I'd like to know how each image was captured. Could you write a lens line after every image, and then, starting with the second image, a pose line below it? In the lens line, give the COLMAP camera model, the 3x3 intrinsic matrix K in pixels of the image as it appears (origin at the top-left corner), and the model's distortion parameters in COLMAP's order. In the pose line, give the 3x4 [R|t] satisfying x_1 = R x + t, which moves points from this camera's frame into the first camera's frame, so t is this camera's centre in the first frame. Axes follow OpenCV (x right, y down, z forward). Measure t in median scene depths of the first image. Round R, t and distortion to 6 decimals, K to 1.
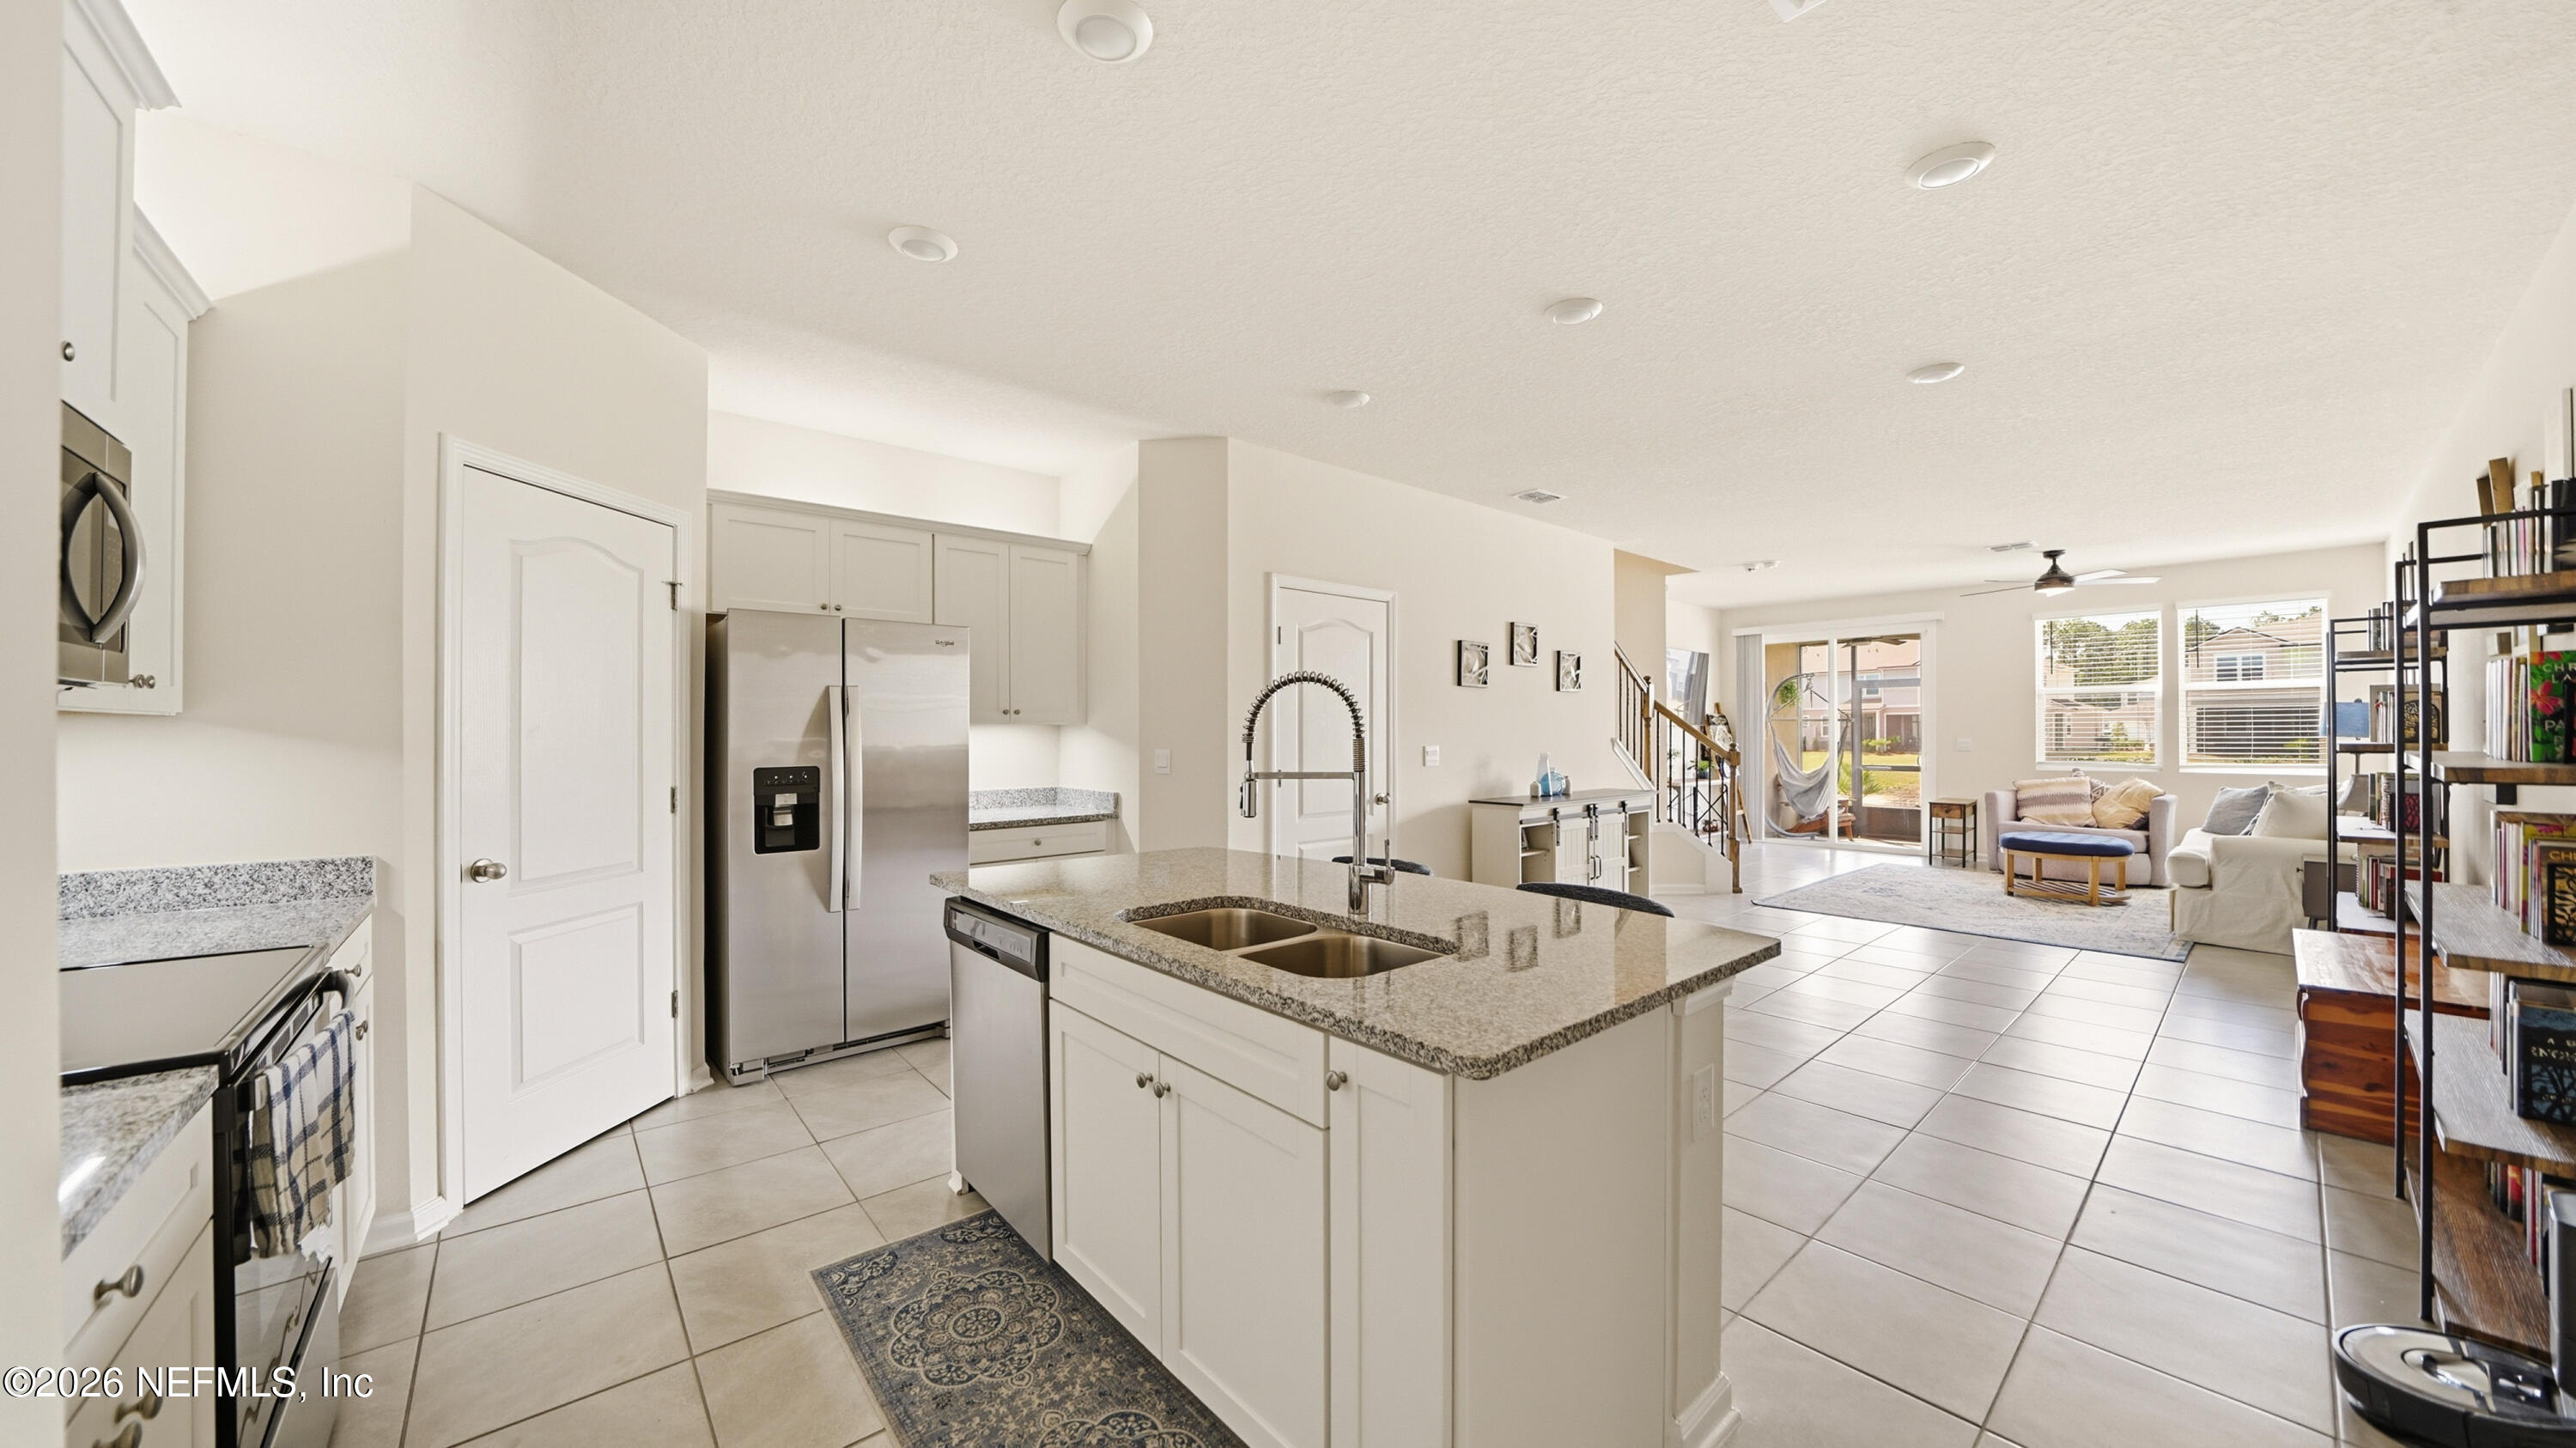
lens RADIAL K [[893.6, 0, 1283.0], [0, 893.6, 728.6], [0, 0, 1]] dist [-0.022432, 0.000779]
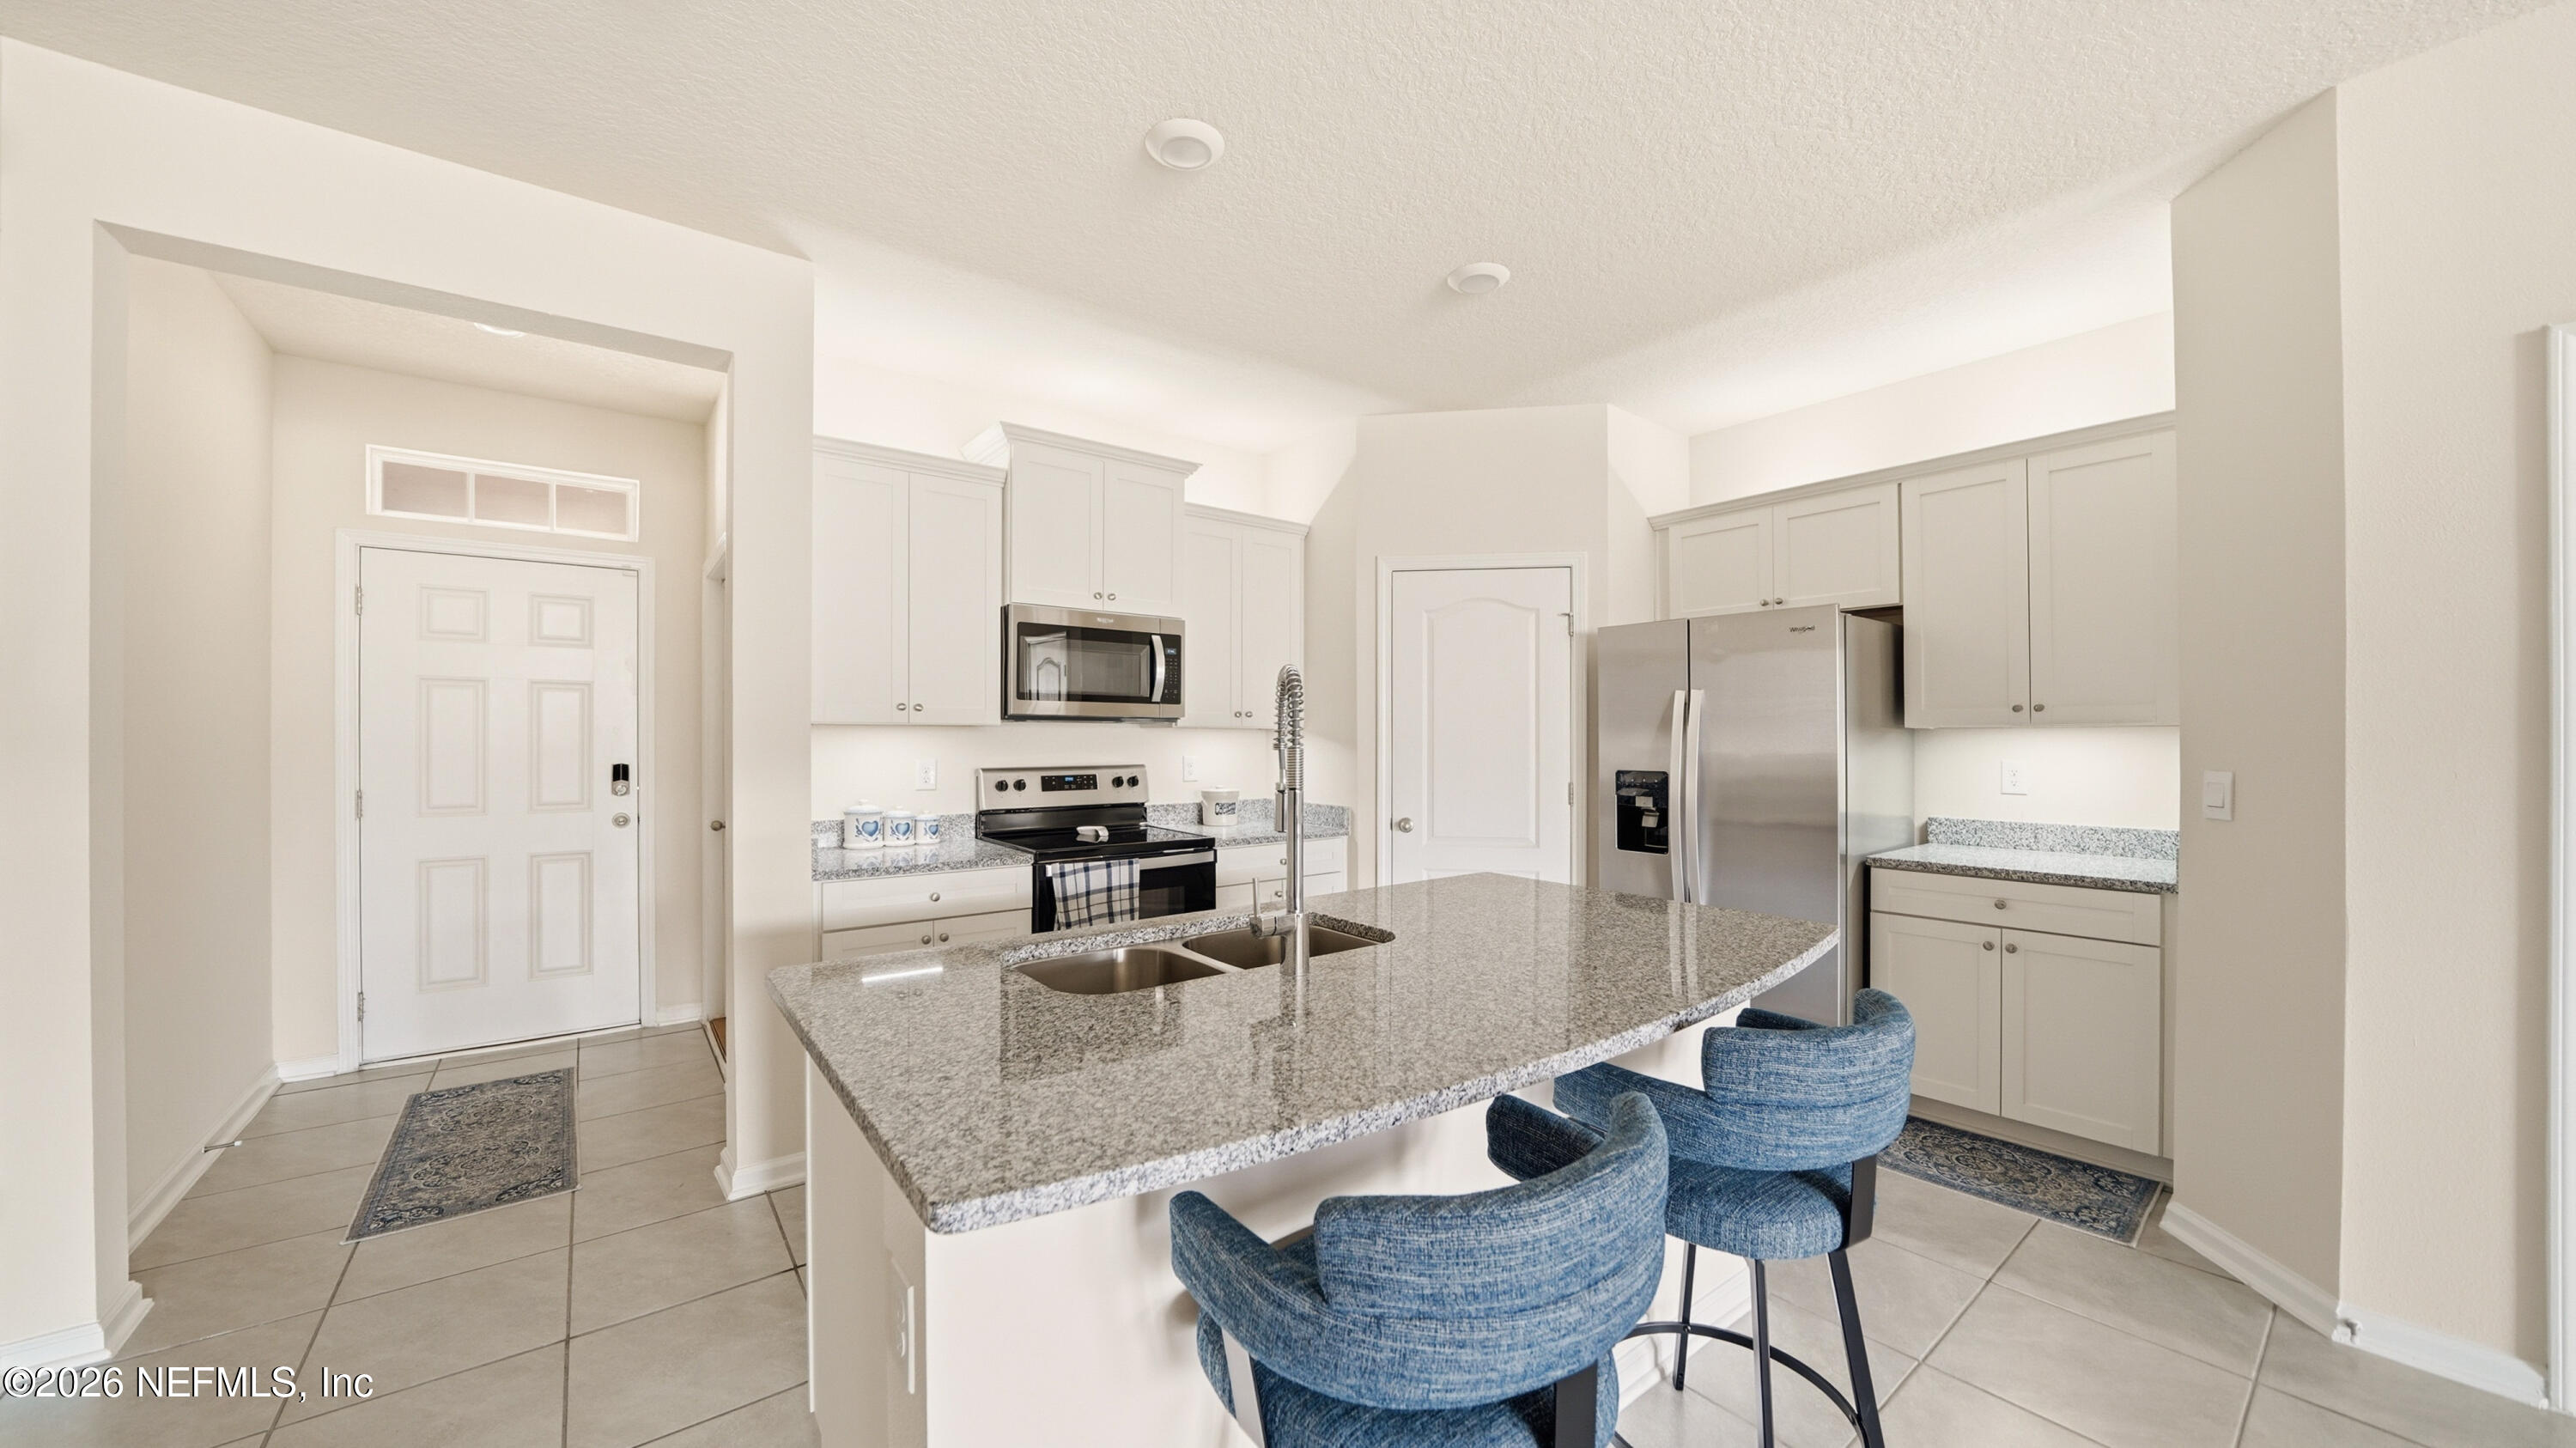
lens RADIAL K [[893.6, 0, 1278.7], [0, 893.6, 740.5], [0, 0, 1]] dist [-0.022432, 0.000779]
pose [[-0.060493, 0.003115, -0.998164, 0.305022], [0.001383, 0.999994, 0.003037, 0.001900], [0.998168, -0.001197, -0.060497, 0.376982]]
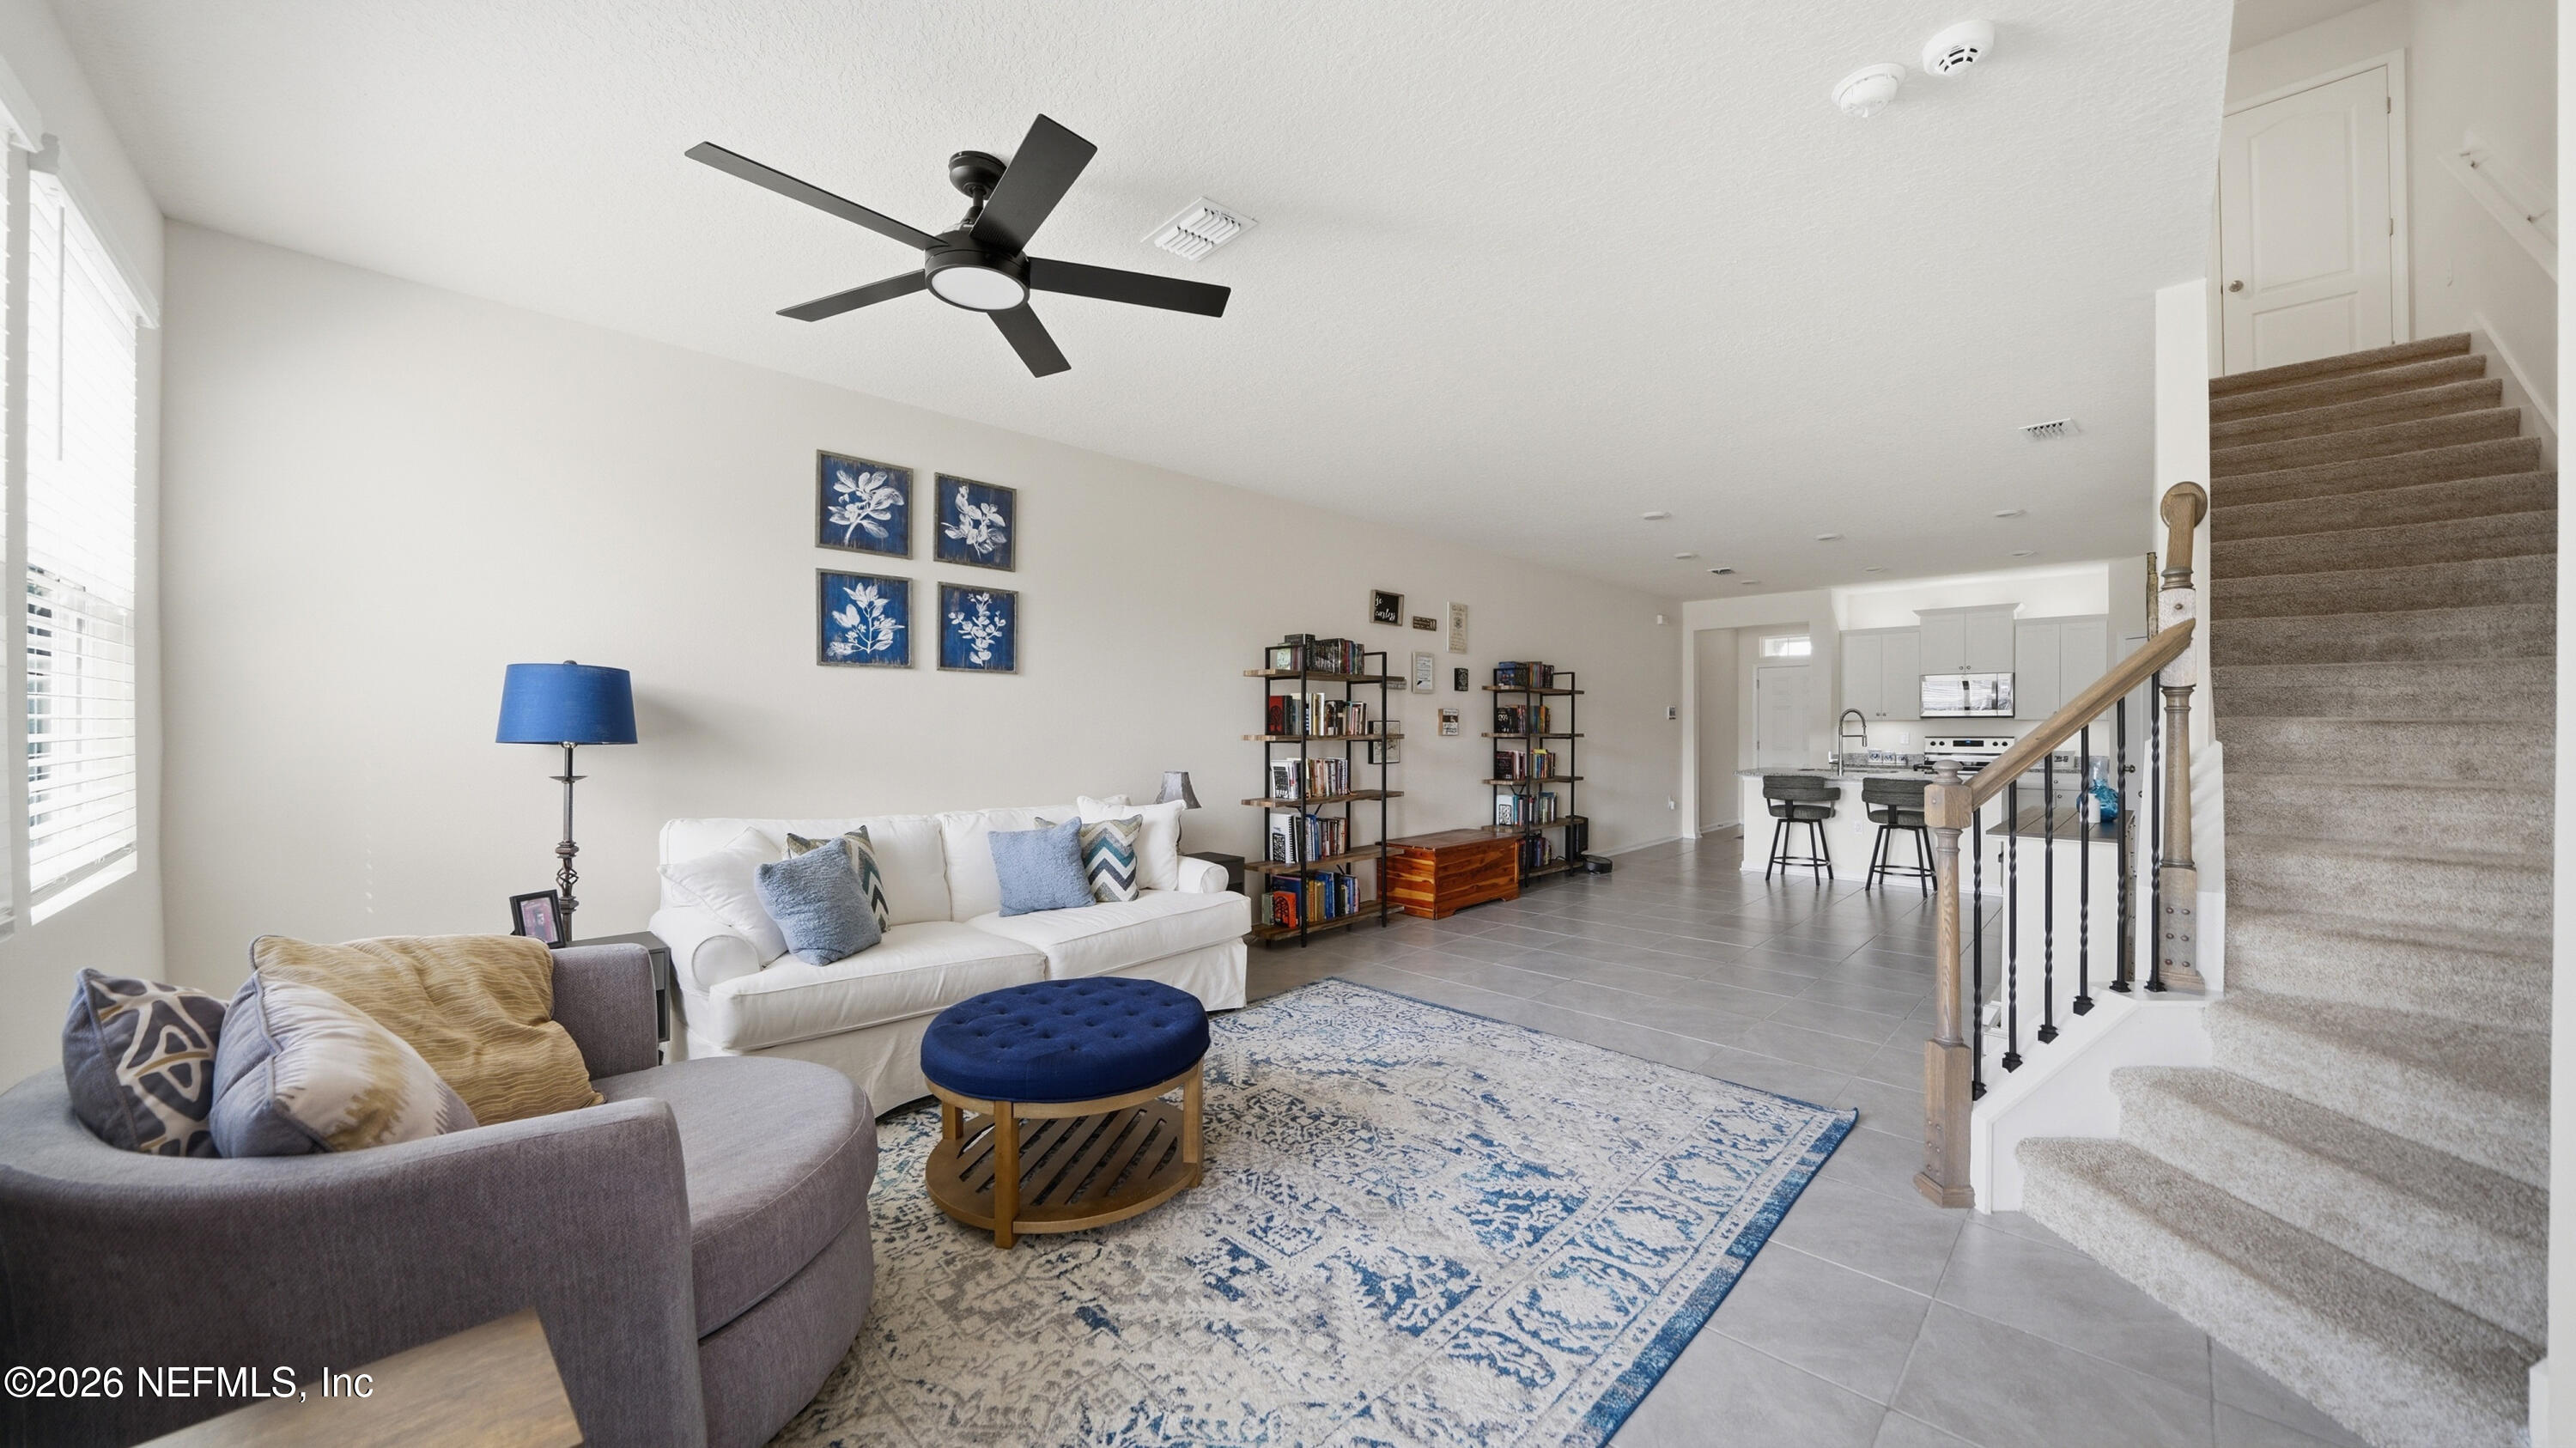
lens RADIAL K [[893.6, 0, 1278.1], [0, 893.6, 723.8], [0, 0, 1]] dist [-0.022432, 0.000779]
pose [[-0.997417, 0.004559, -0.071690, 0.996401], [0.004979, 0.999971, -0.005678, 0.003606], [0.071662, -0.006020, -0.997411, 1.669874]]
